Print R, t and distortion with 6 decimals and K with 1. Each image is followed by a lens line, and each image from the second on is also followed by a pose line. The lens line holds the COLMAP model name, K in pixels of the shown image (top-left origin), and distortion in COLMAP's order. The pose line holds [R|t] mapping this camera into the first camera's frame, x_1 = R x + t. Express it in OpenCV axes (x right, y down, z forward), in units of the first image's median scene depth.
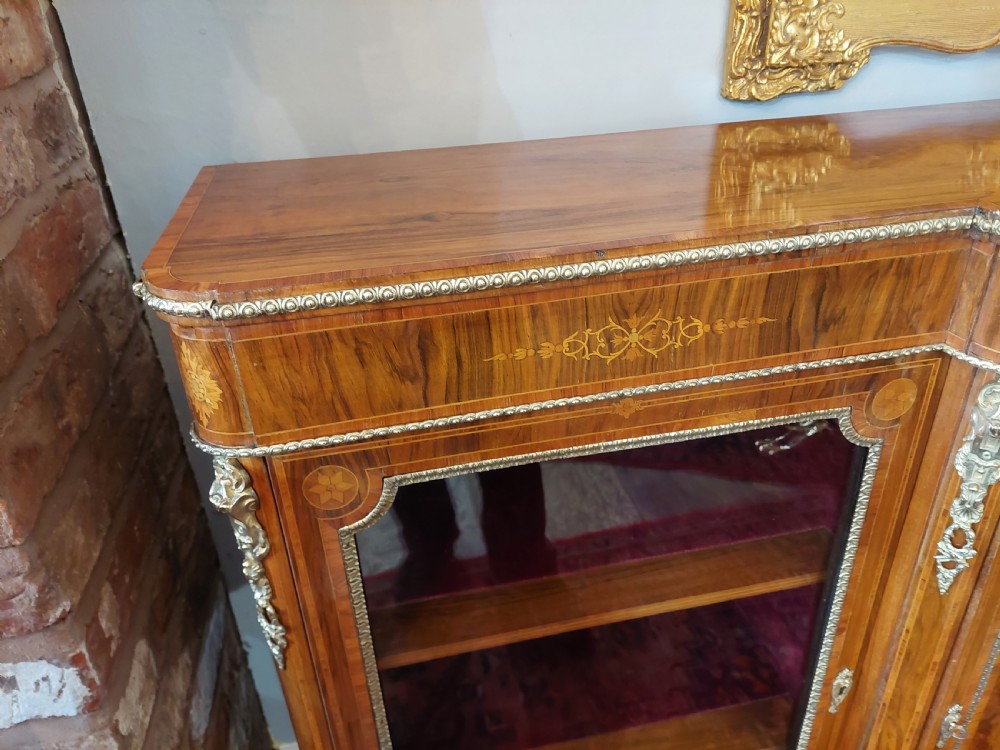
lens RADIAL K [[729.1, 0, 494.7], [0, 729.1, 368.4], [0, 0, 1]] dist [0.034875, -0.063548]
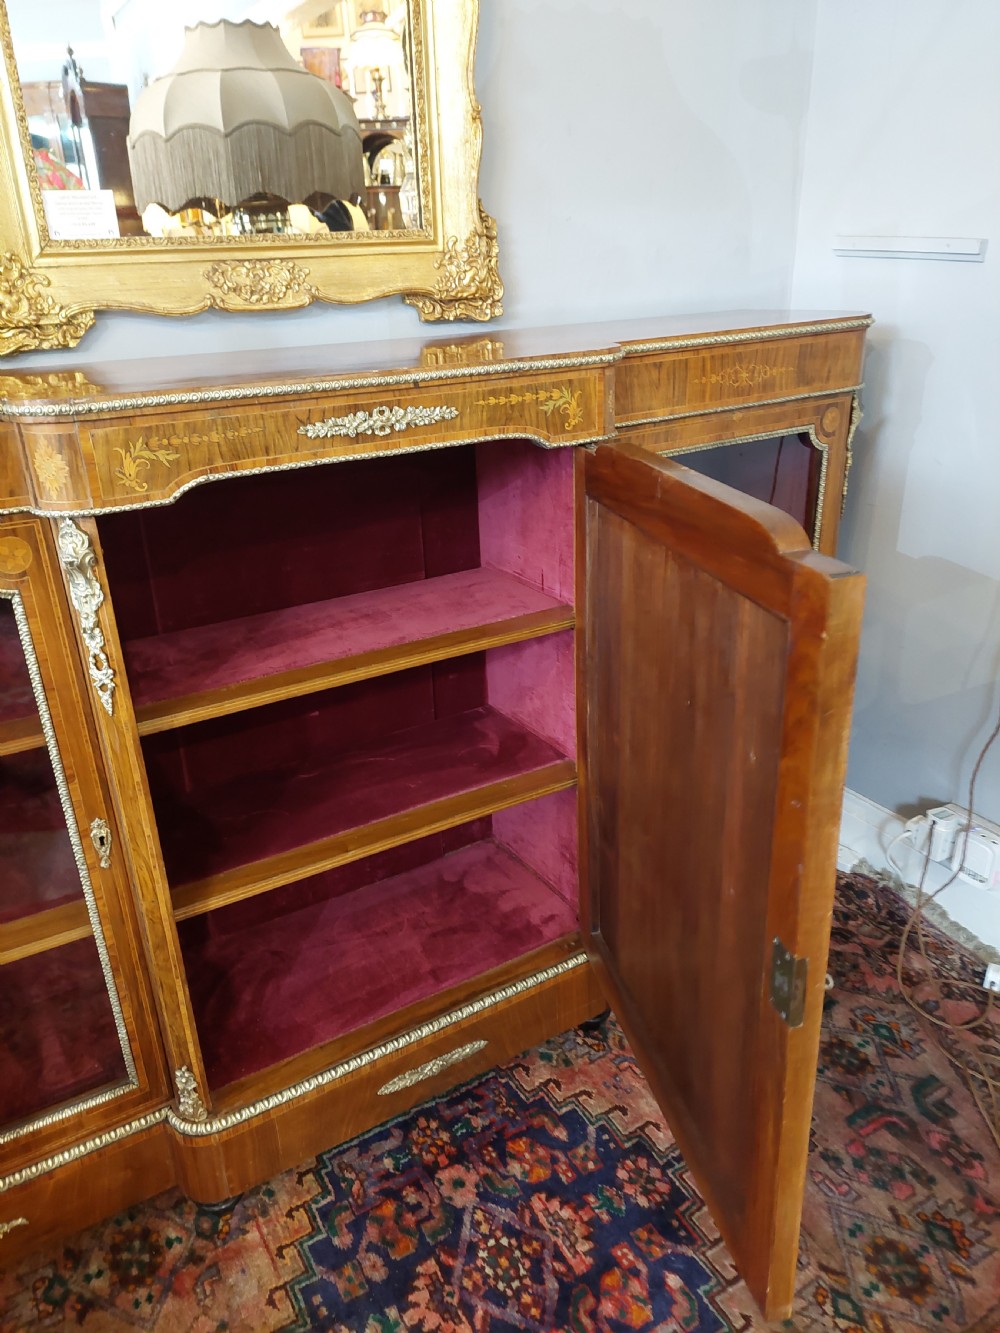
lens RADIAL K [[954.4, 0, 489.0], [0, 954.4, 675.6], [0, 0, 1]] dist [0.041608, -0.042041]
pose [[0.944654, -0.117785, 0.306195, 0.862857], [0.152570, 0.983984, -0.092188, 0.581775], [-0.290432, 0.133802, 0.947495, -0.896730]]
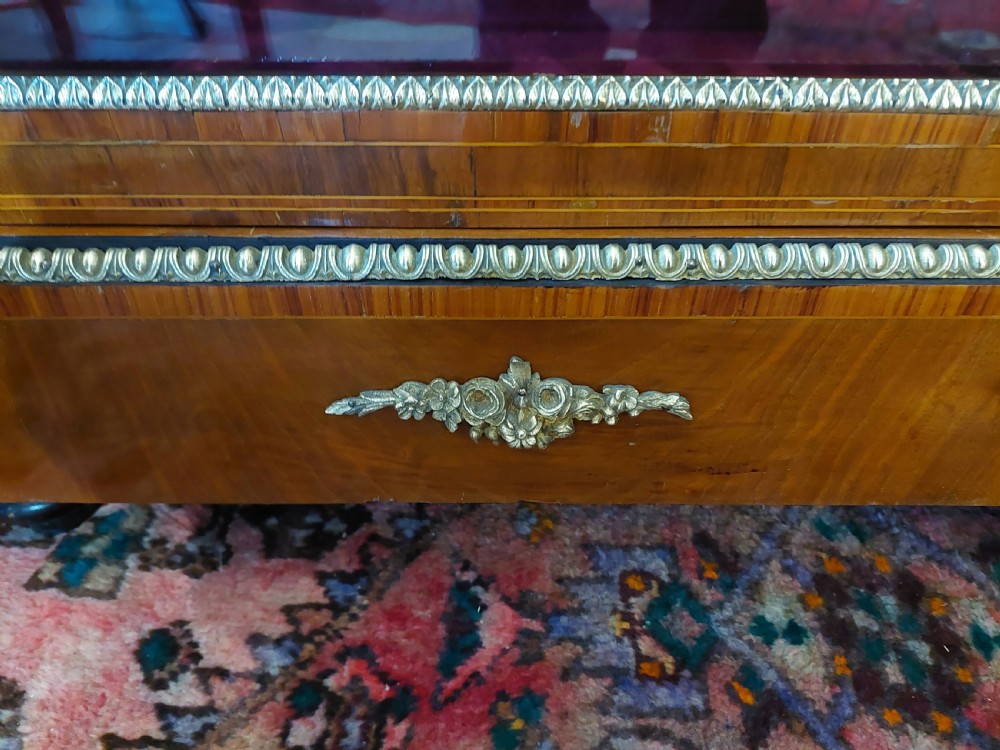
lens RADIAL K [[716.0, 0, 501.9], [0, 716.0, 377.2], [0, 0, 1]] dist [0.041608, -0.042041]
pose [[0.977723, 0.159169, -0.136829, 0.309083], [-0.138020, 0.978663, 0.152211, 1.381702], [0.158137, -0.129936, 0.978831, 1.187819]]
